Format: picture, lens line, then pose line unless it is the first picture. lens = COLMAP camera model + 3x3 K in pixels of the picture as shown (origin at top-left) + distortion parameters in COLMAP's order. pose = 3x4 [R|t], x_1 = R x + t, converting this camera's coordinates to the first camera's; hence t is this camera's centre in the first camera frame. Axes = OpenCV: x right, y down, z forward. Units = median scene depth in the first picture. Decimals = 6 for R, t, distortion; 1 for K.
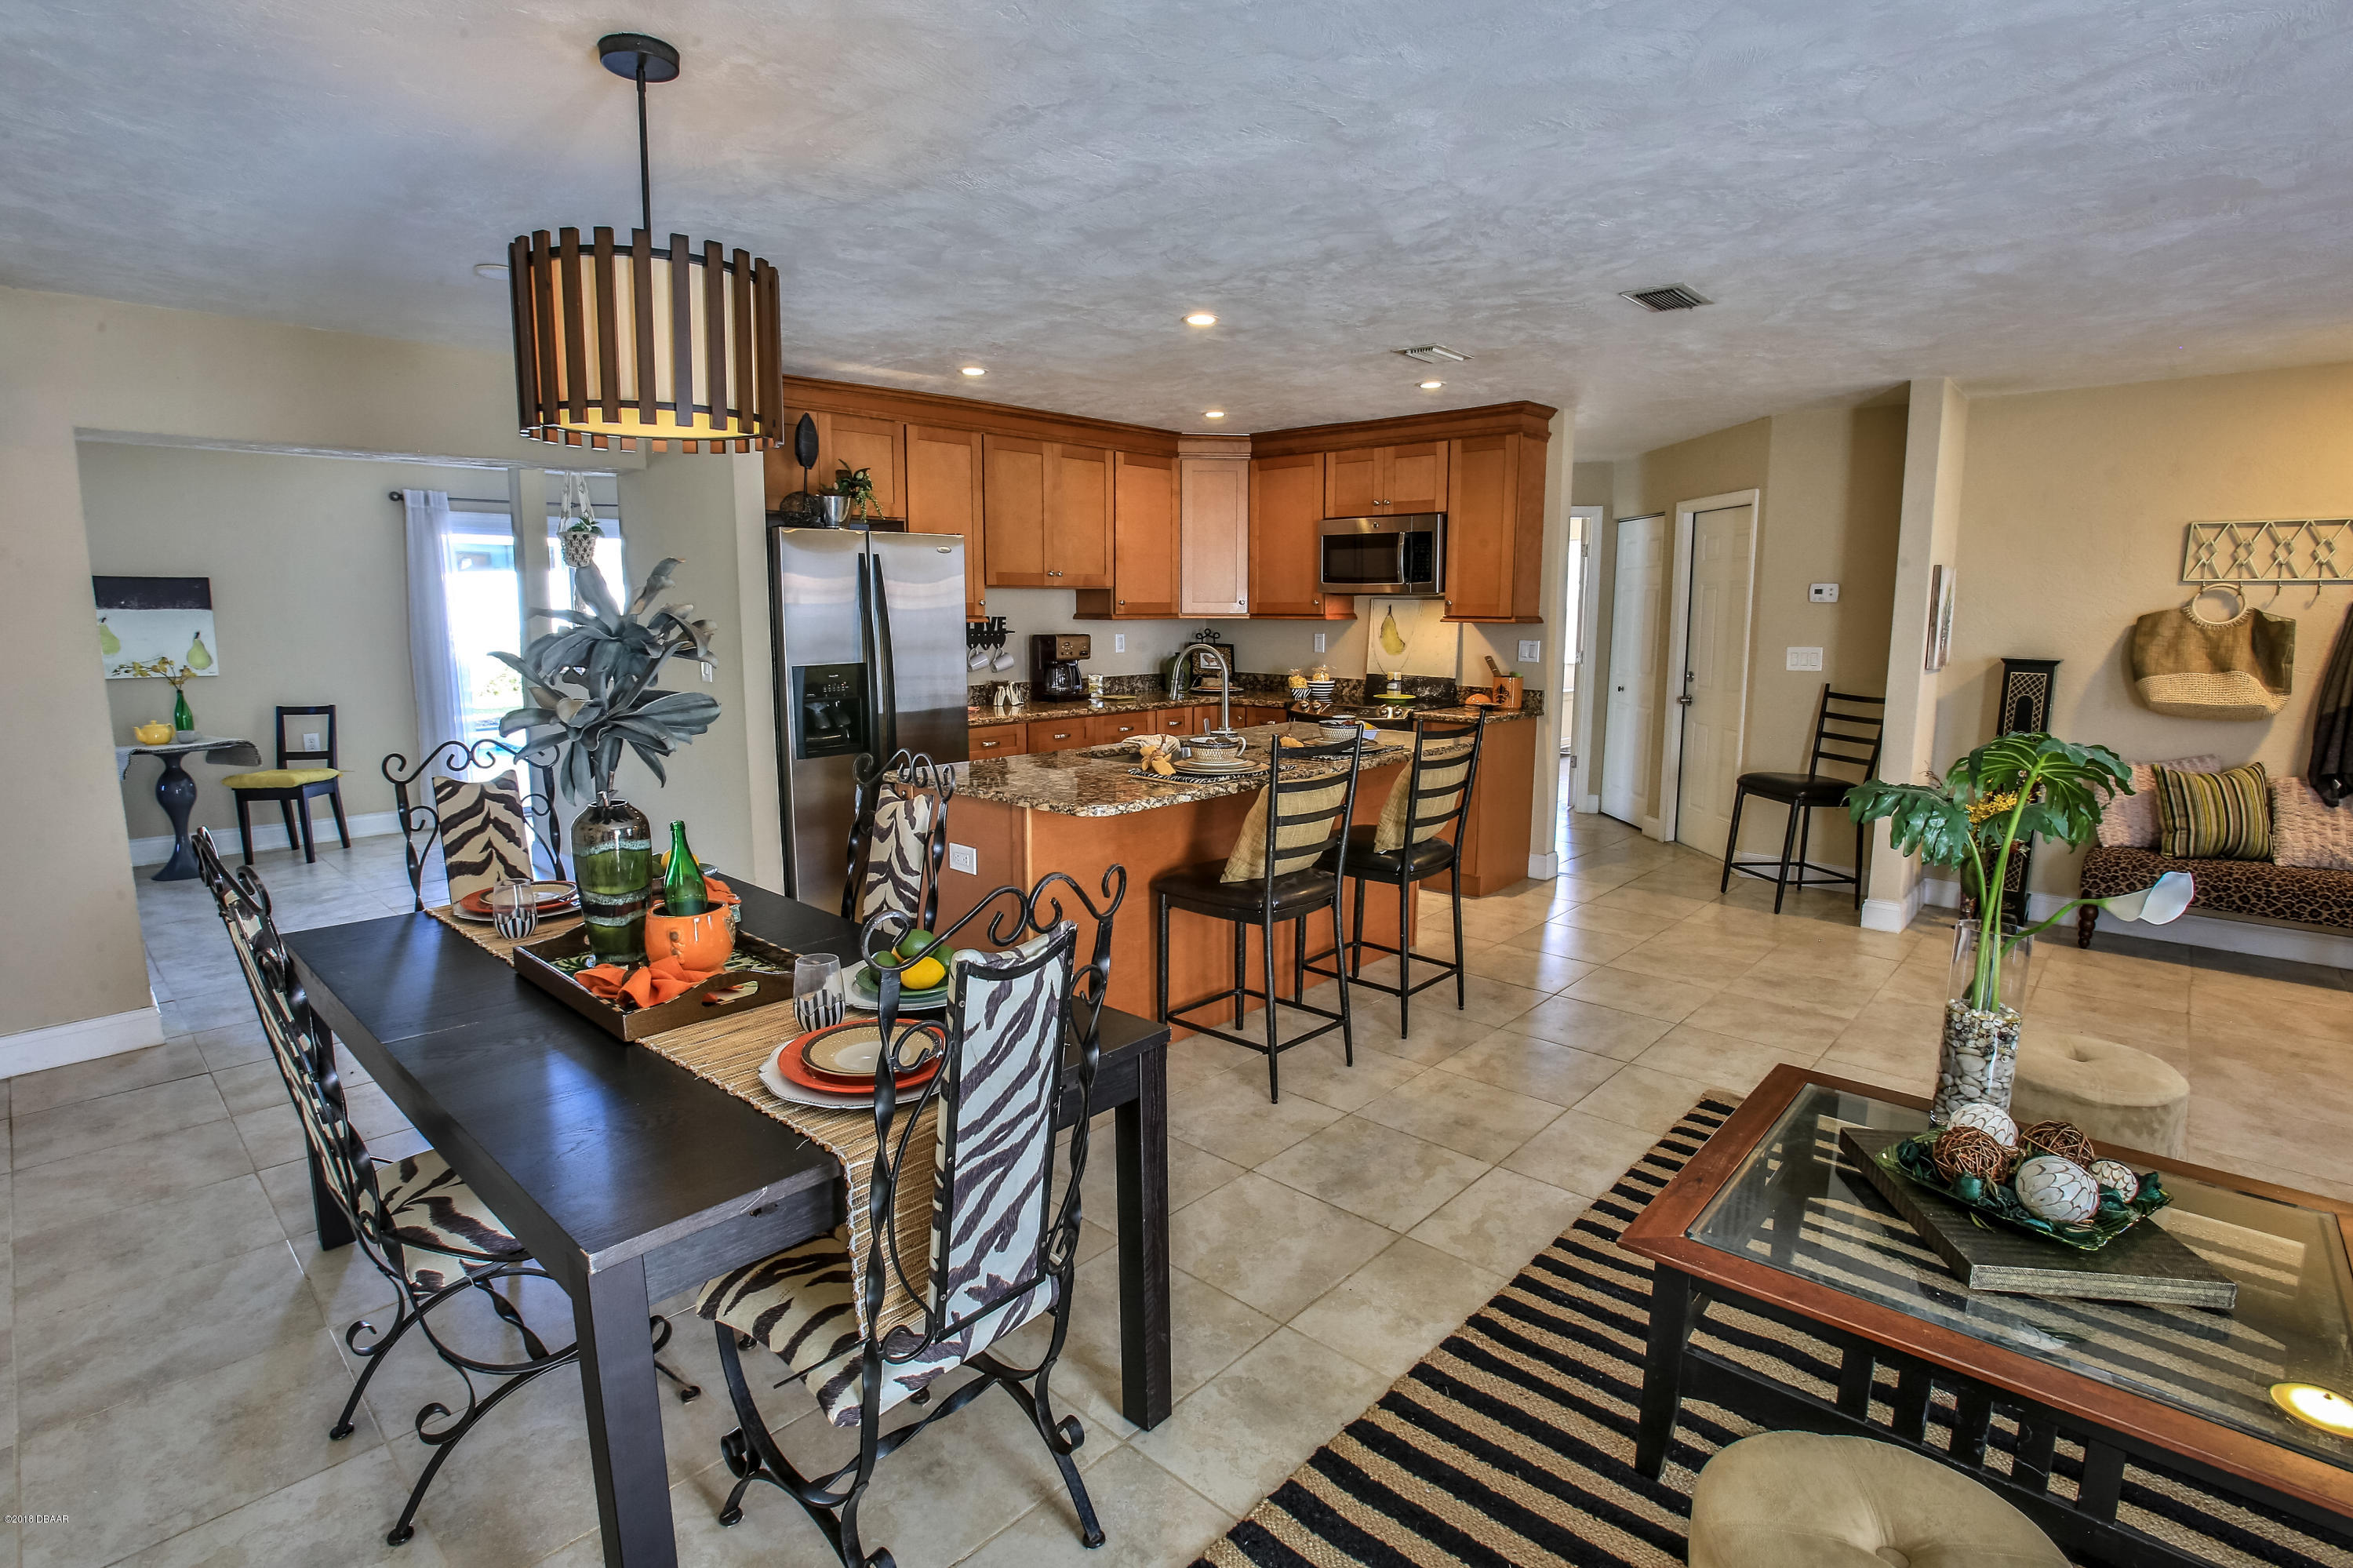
lens RADIAL K [[1143.4, 0, 1163.2], [0, 1143.4, 746.2], [0, 0, 1]] dist [-0.011515, 0.003746]
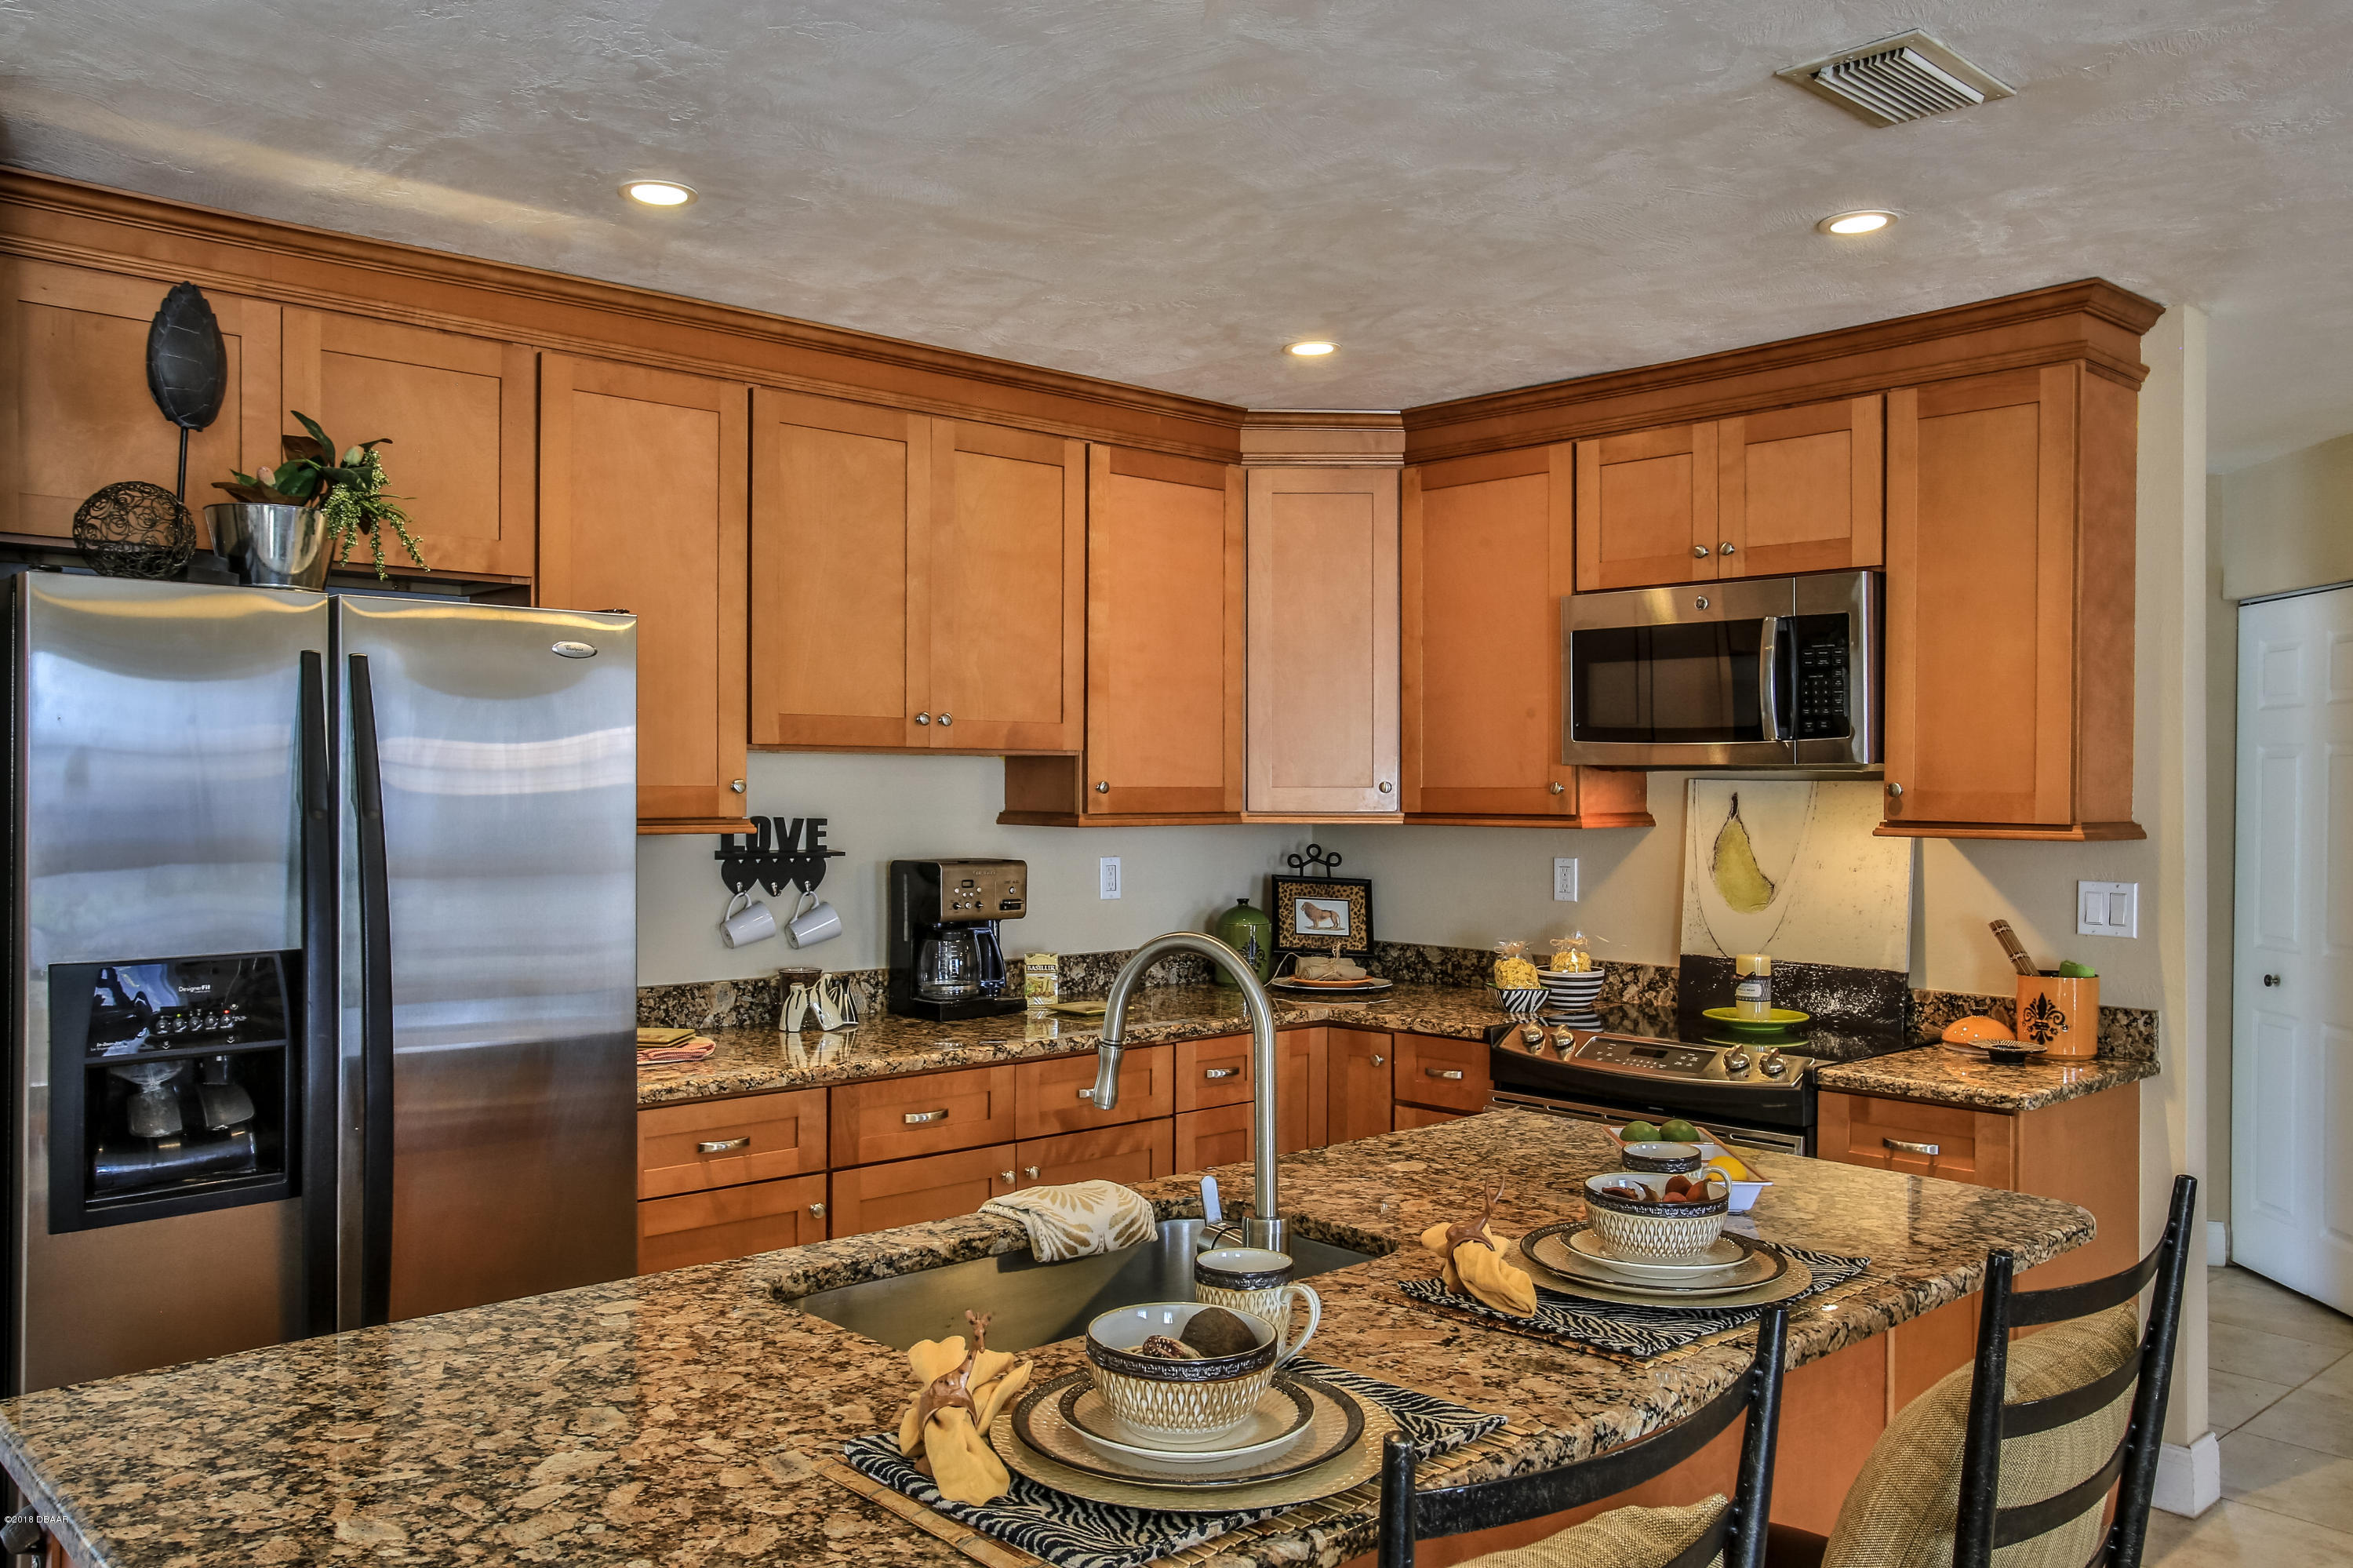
lens RADIAL K [[1812.5, 0, 1181.6], [0, 1812.5, 802.8], [0, 0, 1]] dist [0.016336, 0.004506]
pose [[0.997625, 0.001899, -0.068856, 0.043406], [-0.009938, 0.993130, -0.116593, -0.042545], [0.068162, 0.117001, 0.990790, 0.344474]]
